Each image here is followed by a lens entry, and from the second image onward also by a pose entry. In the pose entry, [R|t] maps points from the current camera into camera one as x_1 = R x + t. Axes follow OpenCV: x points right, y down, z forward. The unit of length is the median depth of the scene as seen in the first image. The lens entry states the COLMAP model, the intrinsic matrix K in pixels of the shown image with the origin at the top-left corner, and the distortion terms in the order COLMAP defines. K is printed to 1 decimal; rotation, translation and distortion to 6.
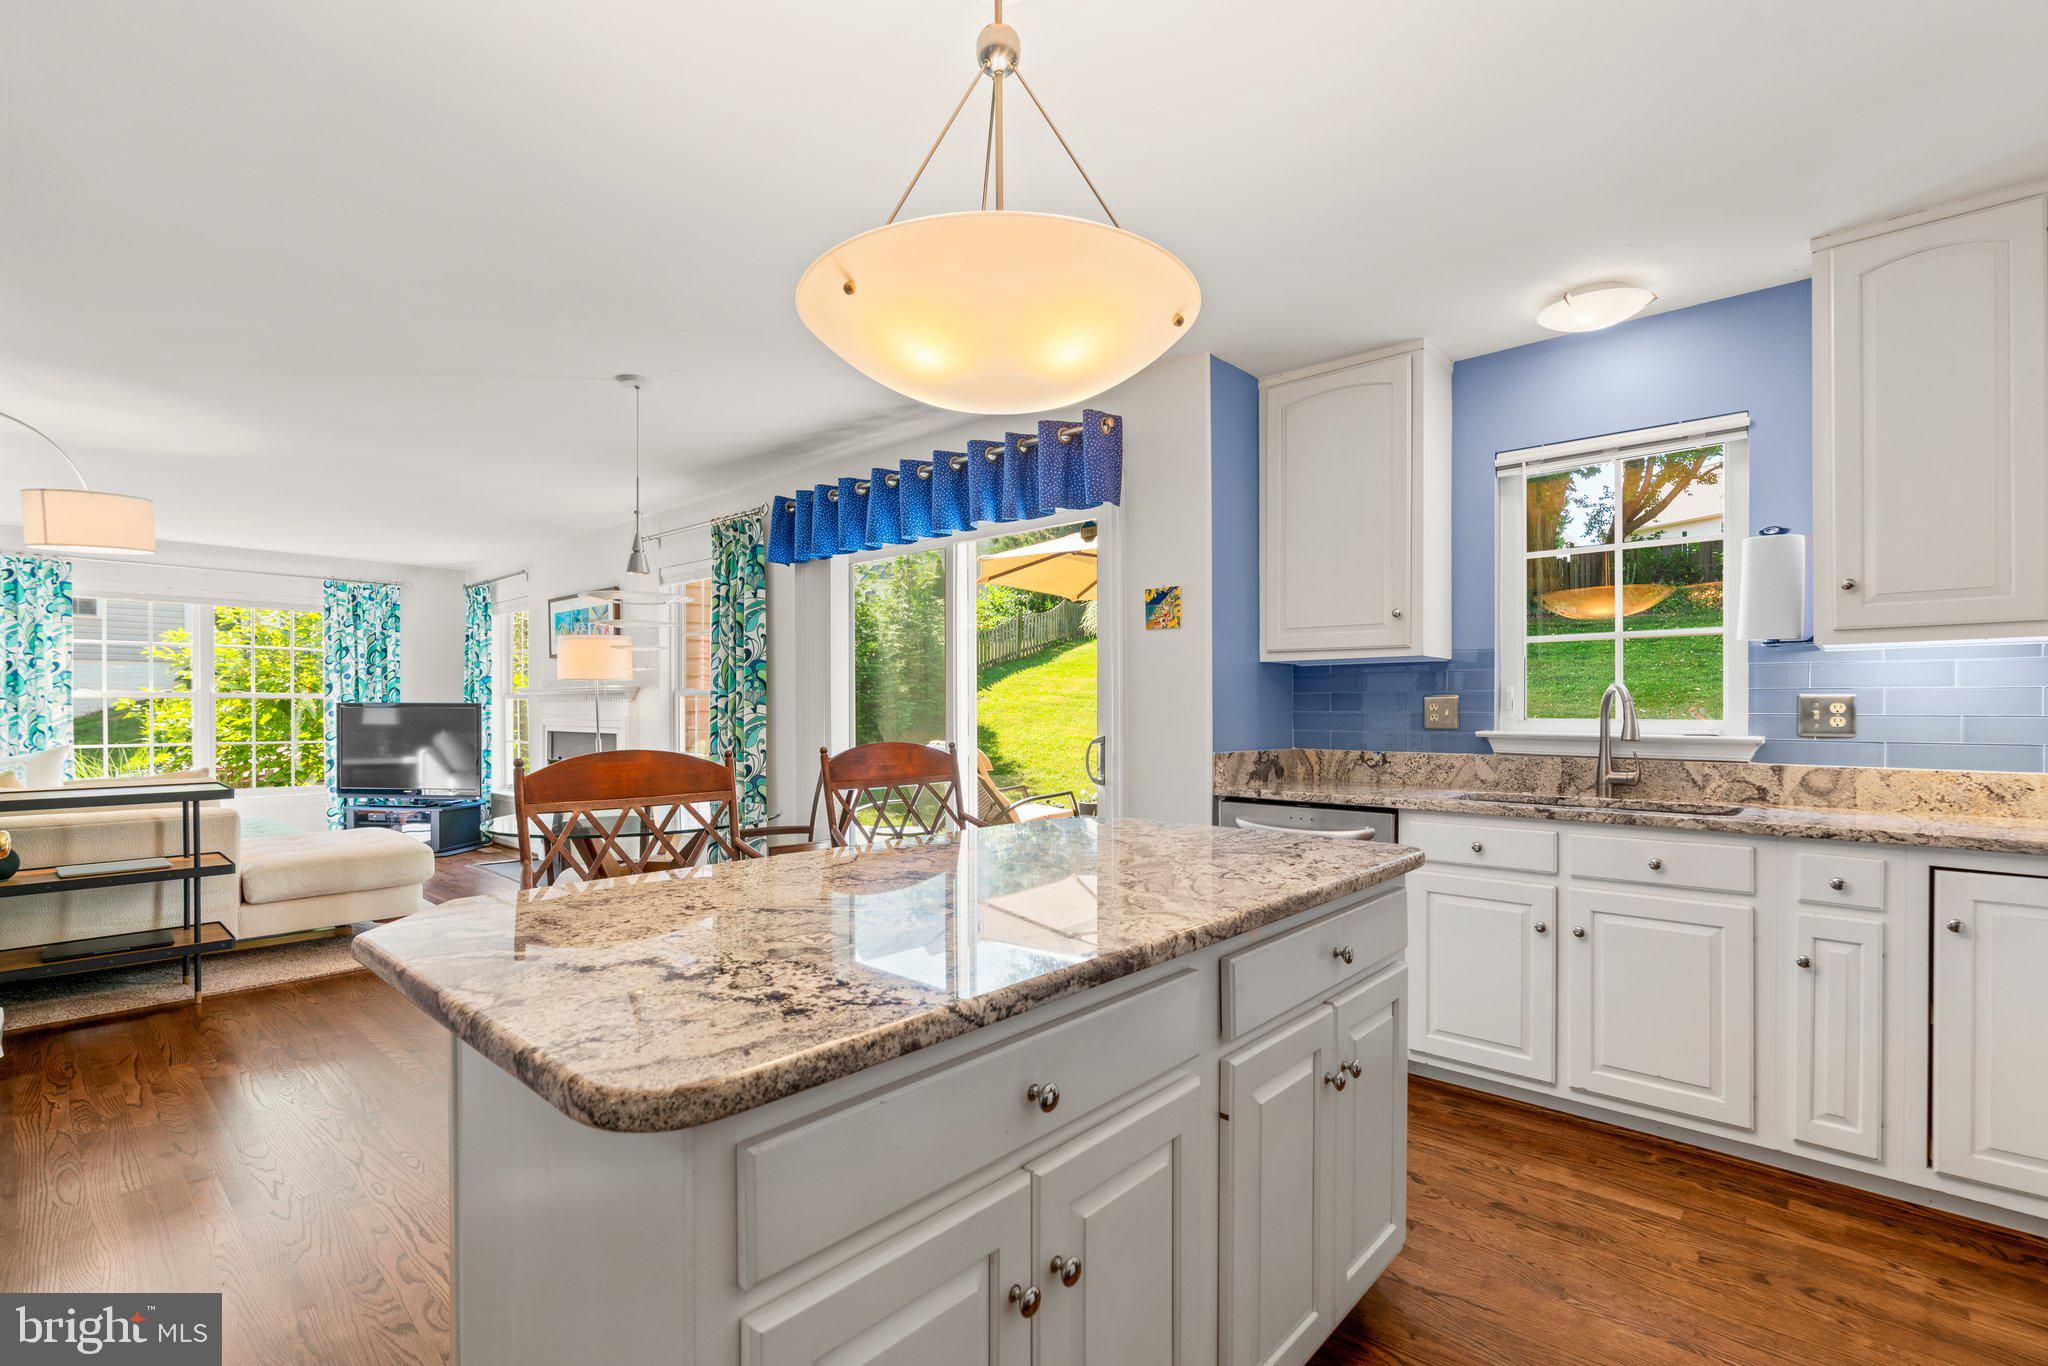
lens RADIAL K [[923.1, 0, 1023.1], [0, 923.1, 711.0], [0, 0, 1]] dist [-0.016705, 0.006629]
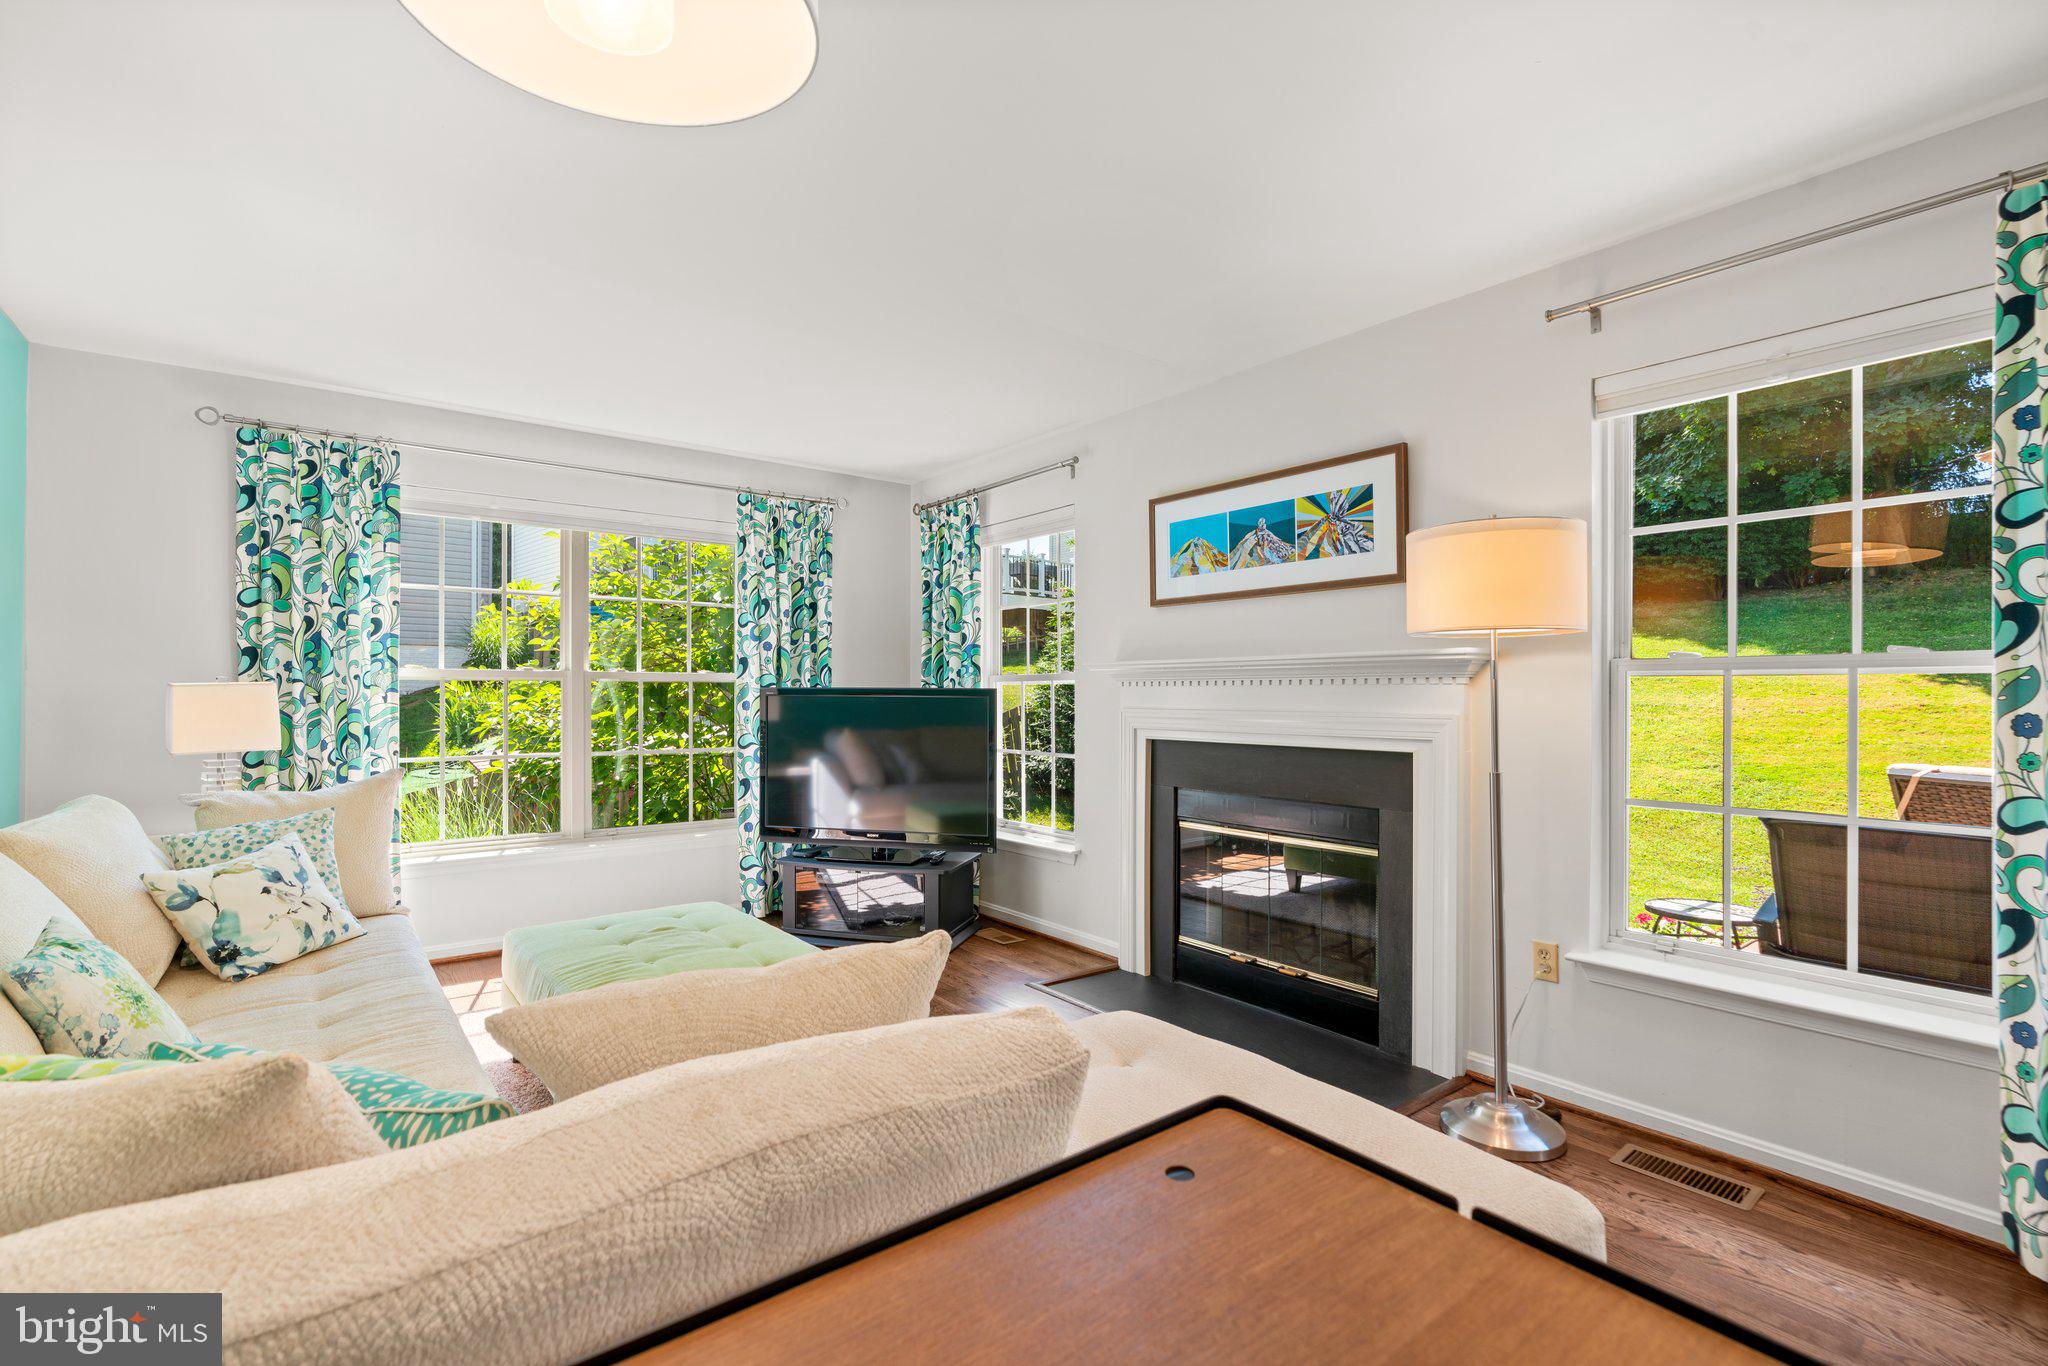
lens RADIAL K [[923.1, 0, 1027.2], [0, 923.1, 688.8], [0, 0, 1]] dist [-0.016705, 0.006629]
pose [[0.984886, -0.000254, -0.173205, -1.032458], [-0.001460, 0.999951, -0.009769, -0.006298], [0.173199, 0.009874, 0.984837, 0.933988]]
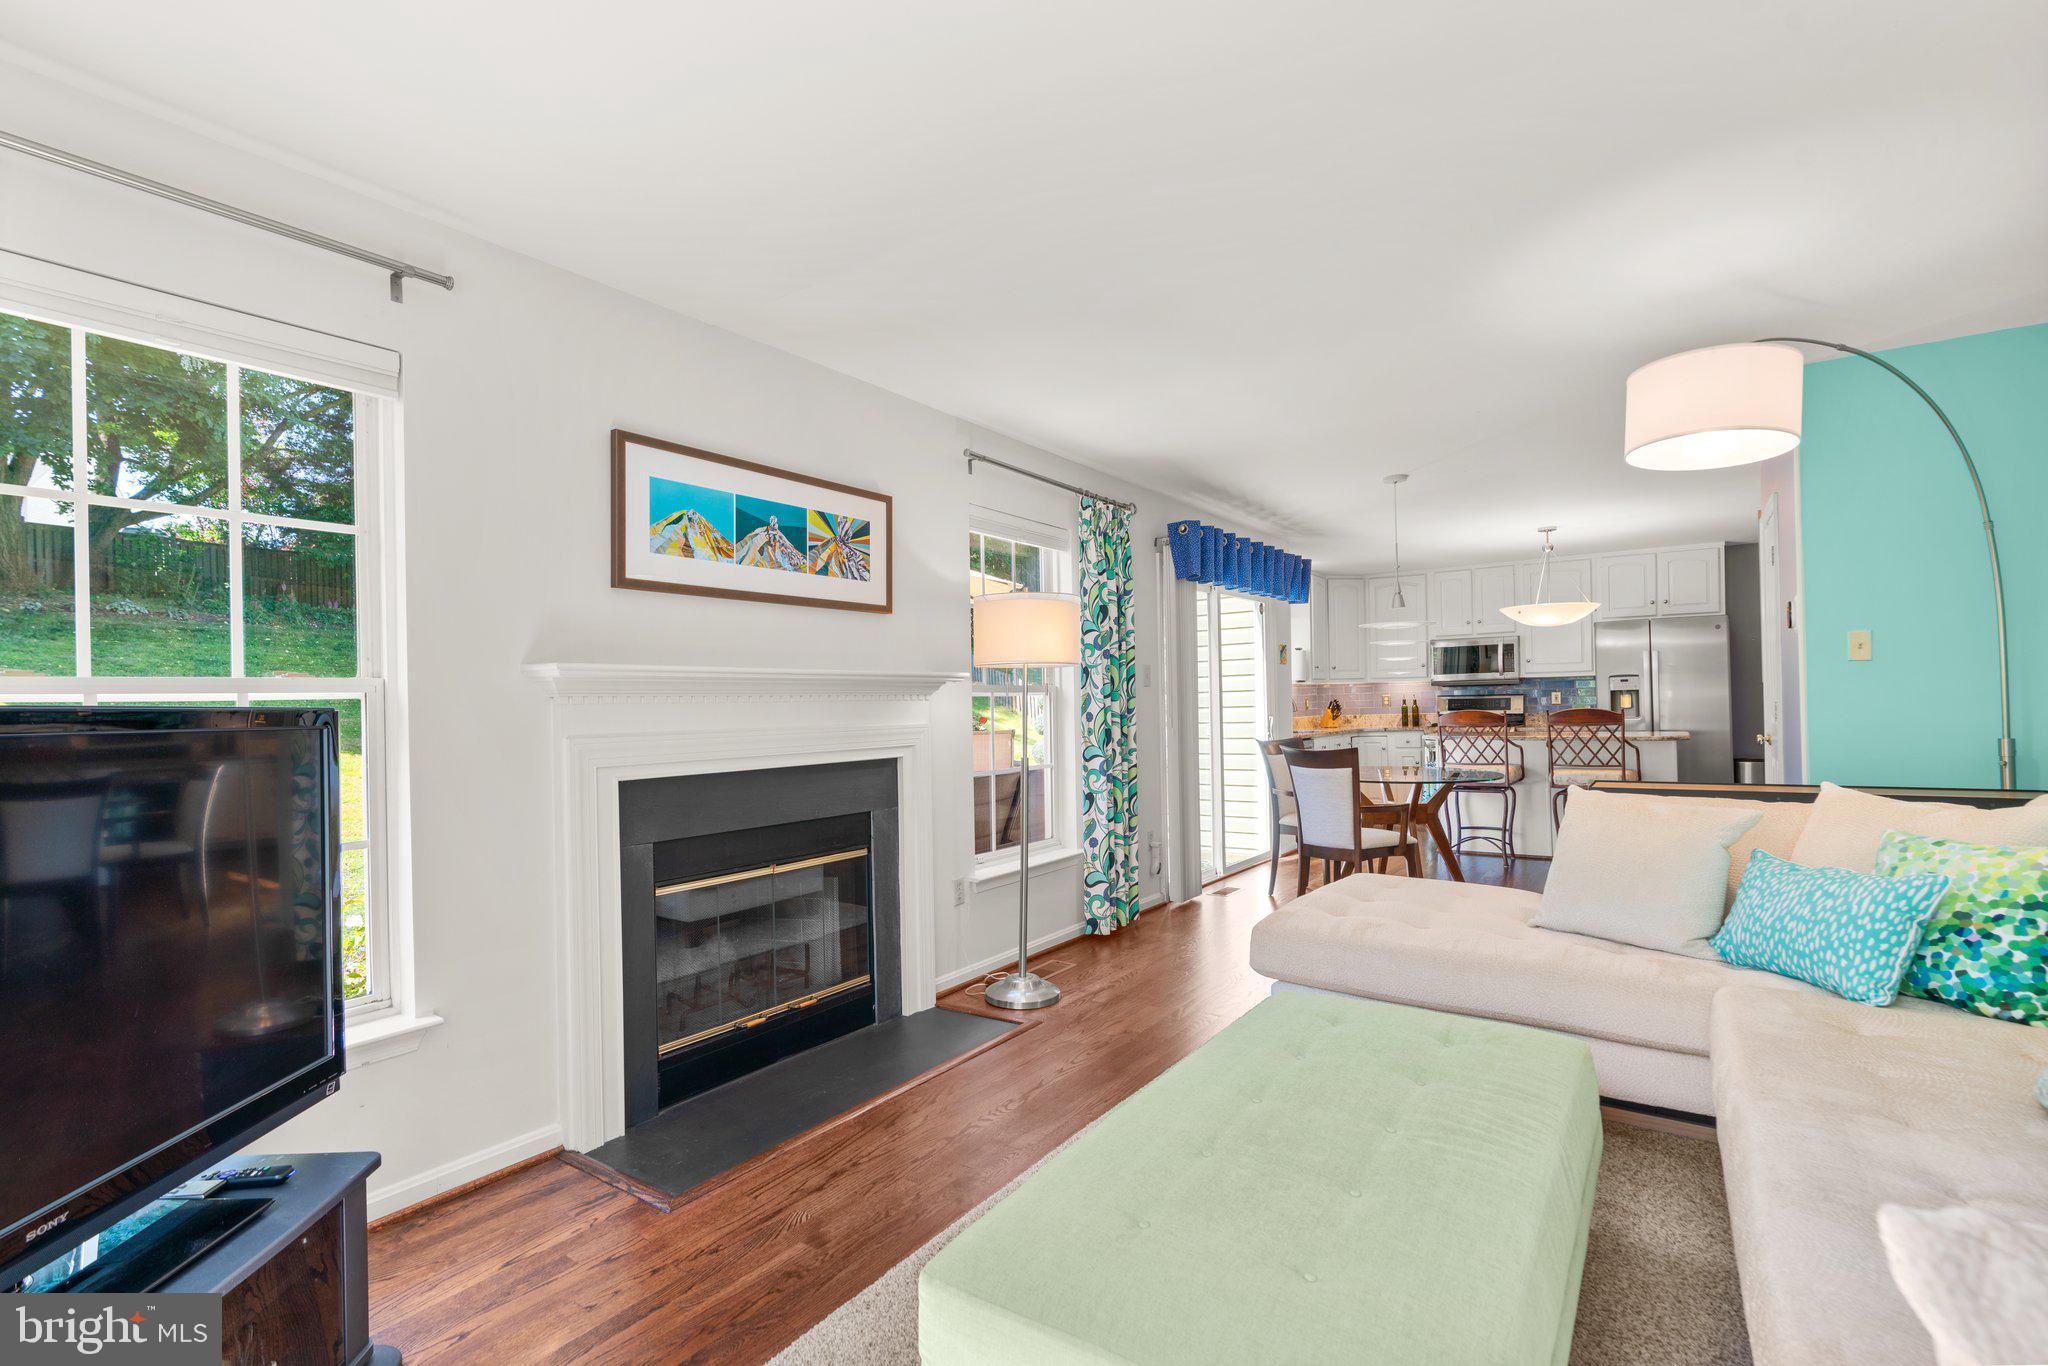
lens RADIAL K [[923.1, 0, 1020.7], [0, 923.1, 685.7], [0, 0, 1]] dist [-0.016705, 0.006629]
pose [[-0.109562, 0.020290, 0.993773, -1.894766], [0.022229, 0.999592, -0.017958, -0.014164], [-0.993731, 0.020123, -0.109969, 1.843521]]
